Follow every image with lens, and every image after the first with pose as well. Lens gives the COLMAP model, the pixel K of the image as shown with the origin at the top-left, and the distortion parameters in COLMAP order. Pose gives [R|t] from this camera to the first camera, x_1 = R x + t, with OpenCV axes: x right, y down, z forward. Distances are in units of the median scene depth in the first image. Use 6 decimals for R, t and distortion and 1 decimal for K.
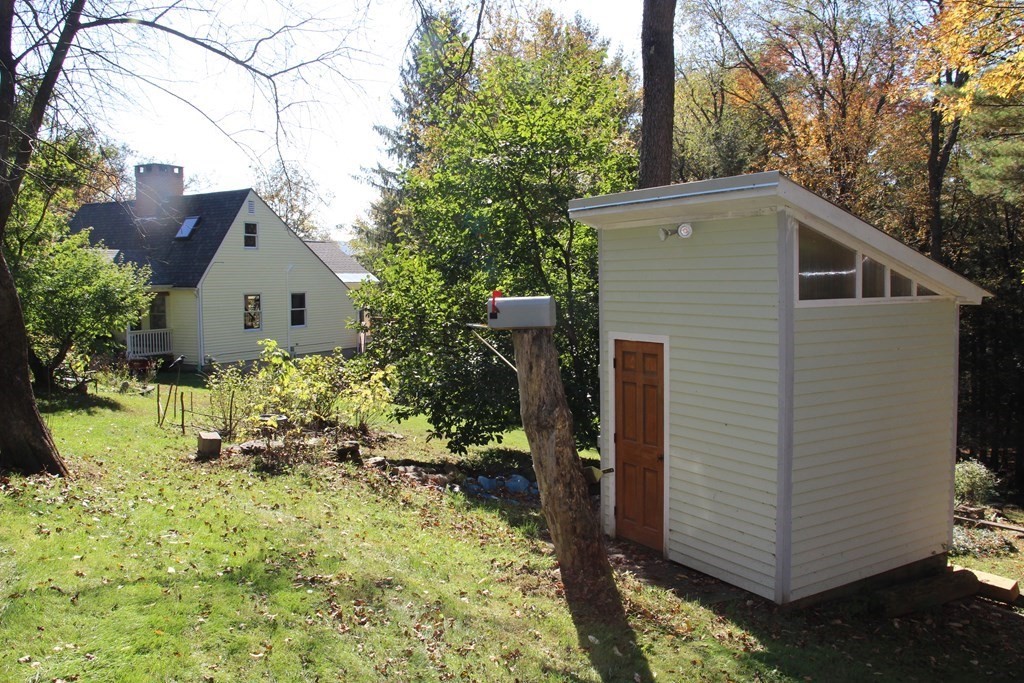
lens RADIAL K [[853.2, 0, 512.0], [0, 853.2, 341.5], [0, 0, 1]] dist [-0.175949, 0.169292]
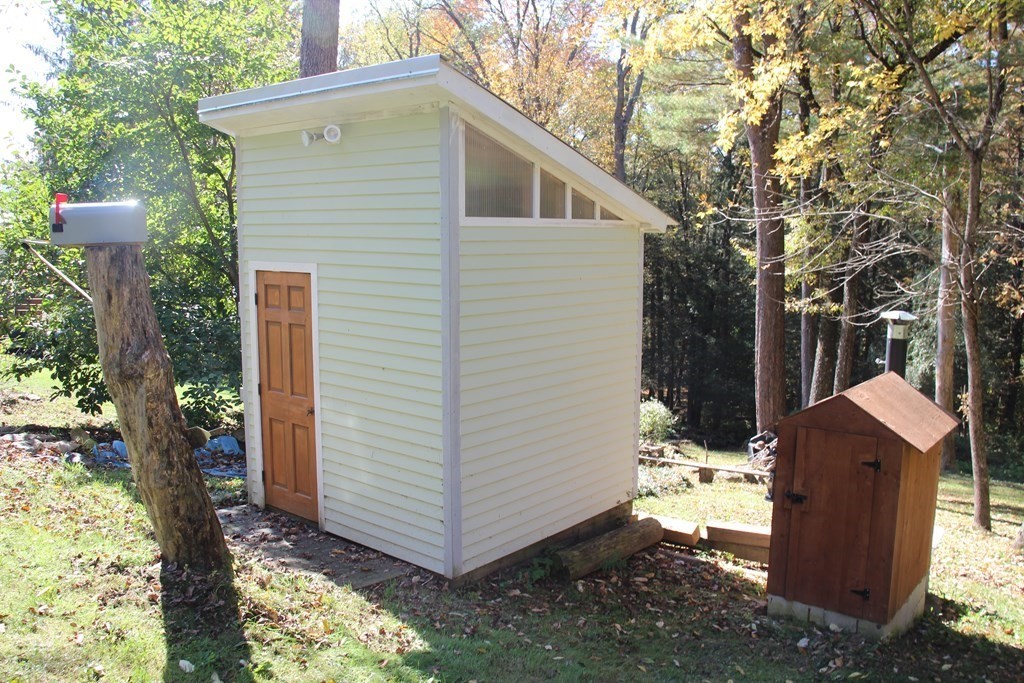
lens RADIAL K [[853.2, 0, 512.0], [0, 853.2, 341.5], [0, 0, 1]] dist [-0.175949, 0.169292]
pose [[0.939582, -0.022767, 0.341566, 0.084304], [0.003147, 0.998318, 0.057885, 0.022746], [-0.342309, -0.053313, 0.938074, 0.164688]]
